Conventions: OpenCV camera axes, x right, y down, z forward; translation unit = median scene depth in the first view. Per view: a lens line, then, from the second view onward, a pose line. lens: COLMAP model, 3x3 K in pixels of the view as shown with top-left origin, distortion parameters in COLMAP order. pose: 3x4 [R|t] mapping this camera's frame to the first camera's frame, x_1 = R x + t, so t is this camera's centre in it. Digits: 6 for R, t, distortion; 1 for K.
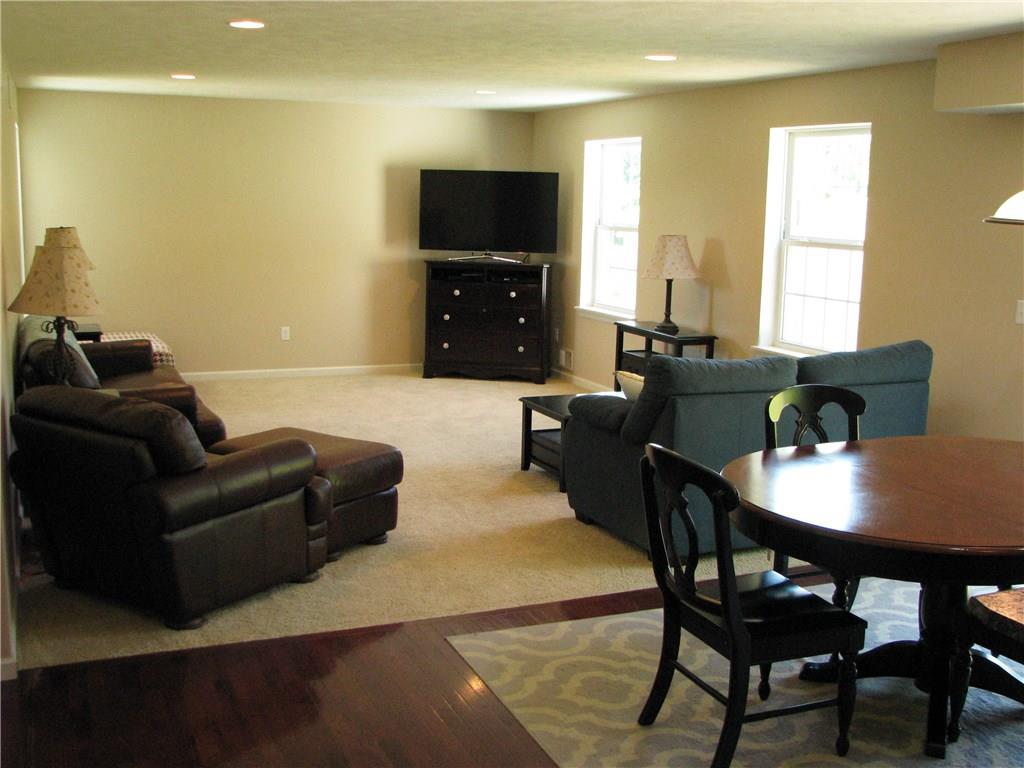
lens RADIAL K [[1092.3, 0, 512.0], [0, 1092.3, 384.0], [0, 0, 1]] dist [-0.199507, 0.284158]
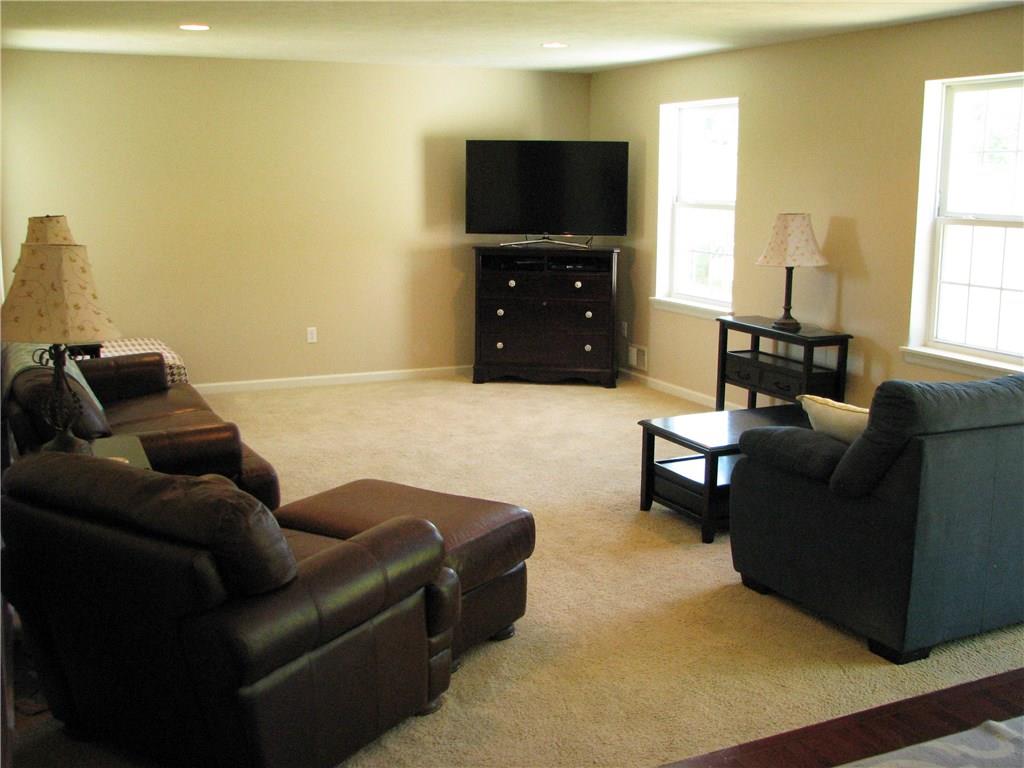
lens RADIAL K [[1092.3, 0, 512.0], [0, 1092.3, 384.0], [0, 0, 1]] dist [-0.199507, 0.284158]
pose [[0.999613, -0.021044, 0.018200, -0.094499], [0.020680, 0.999587, 0.019955, -0.030455], [-0.018613, -0.019571, 0.999635, 0.196841]]
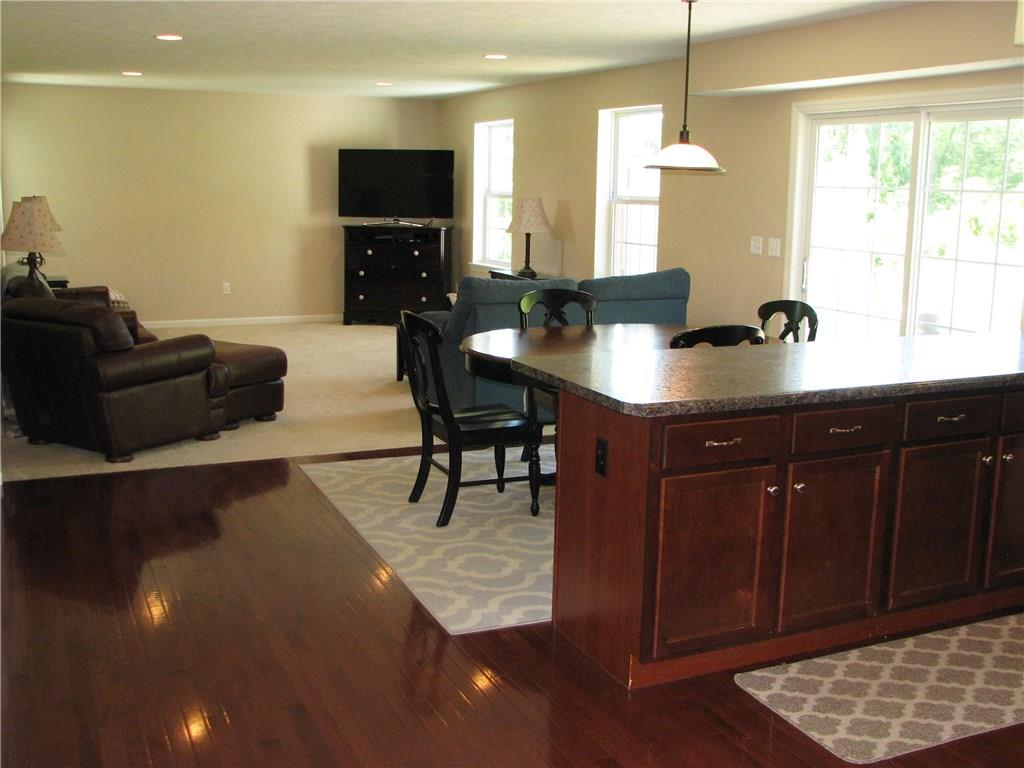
lens RADIAL K [[1092.3, 0, 512.0], [0, 1092.3, 384.0], [0, 0, 1]] dist [-0.199507, 0.284158]
pose [[0.999829, -0.009213, 0.016015, 0.117425], [0.009018, 0.999885, 0.012229, 0.065015], [-0.016126, -0.012082, 0.999797, -0.260756]]
